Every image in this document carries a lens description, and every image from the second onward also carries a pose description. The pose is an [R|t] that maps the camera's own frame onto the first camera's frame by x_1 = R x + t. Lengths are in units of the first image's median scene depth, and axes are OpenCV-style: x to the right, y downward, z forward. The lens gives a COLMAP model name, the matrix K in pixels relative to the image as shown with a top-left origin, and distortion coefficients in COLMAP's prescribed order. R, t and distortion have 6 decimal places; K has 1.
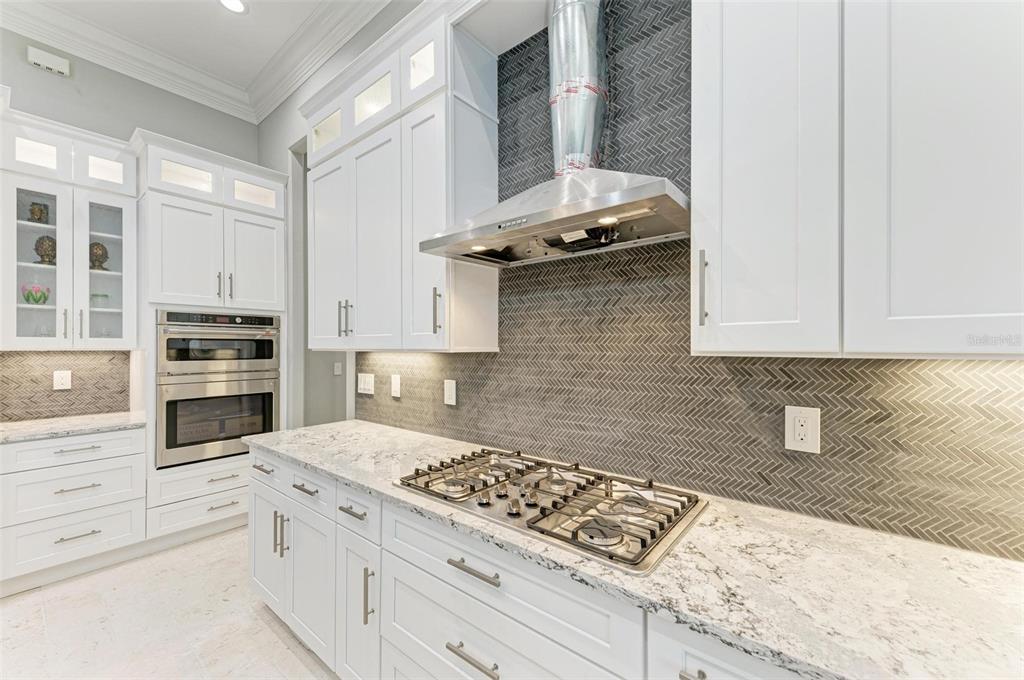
lens RADIAL K [[401.7, 0, 513.0], [0, 401.7, 345.4], [0, 0, 1]] dist [0.017690, -0.003770]
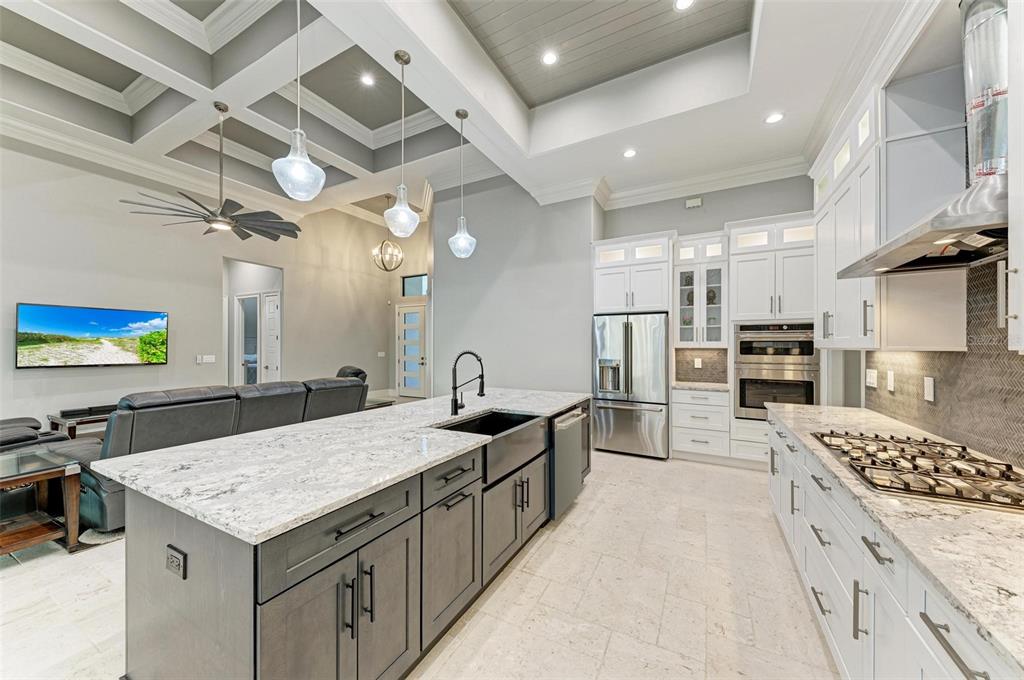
lens RADIAL K [[361.5, 0, 514.9], [0, 361.5, 345.1], [0, 0, 1]] dist [0.018199, -0.006396]
pose [[0.191339, -0.001895, -0.981522, 0.463615], [0.001700, 0.999997, -0.001600, 0.000086], [0.981523, -0.001362, 0.191342, -0.205531]]
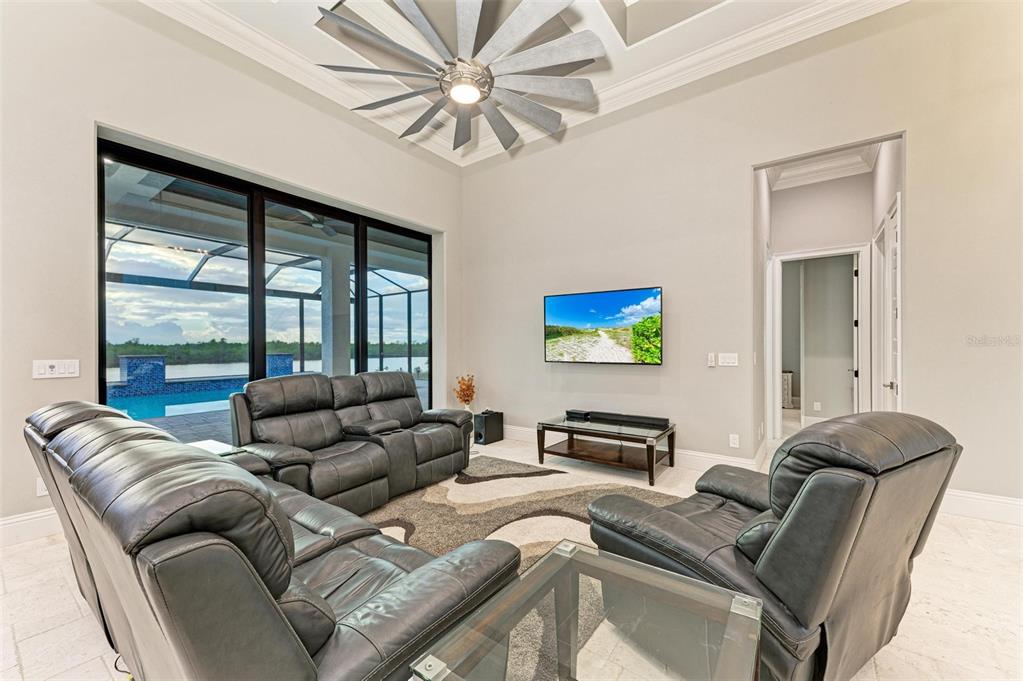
lens RADIAL K [[401.3, 0, 512.4], [0, 401.3, 345.9], [0, 0, 1]] dist [0.017690, -0.003770]
pose [[-0.999058, 0.000791, -0.043394, -1.461298], [0.001014, 0.999986, -0.005125, 0.038066], [0.043389, -0.005164, -0.999045, -0.271838]]
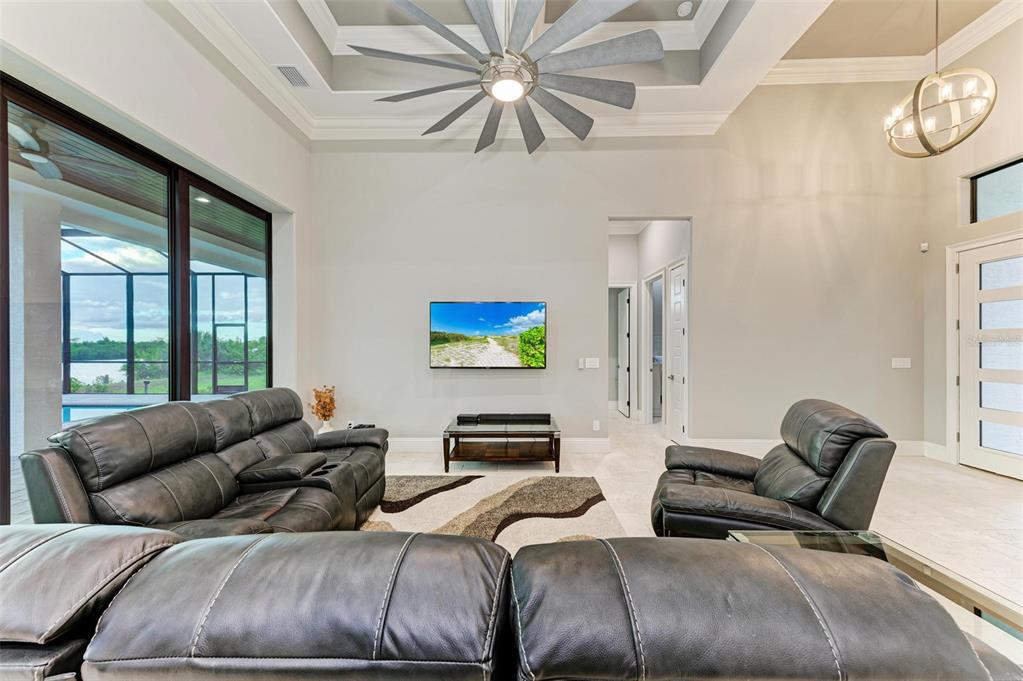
lens RADIAL K [[378.4, 0, 510.2], [0, 378.4, 347.2], [0, 0, 1]] dist [0.001094, -0.000181]
pose [[-0.790914, 0.003725, -0.611916, -0.908424], [0.003056, 0.999993, 0.002138, 0.002543], [0.611920, -0.000179, -0.790920, -0.552099]]
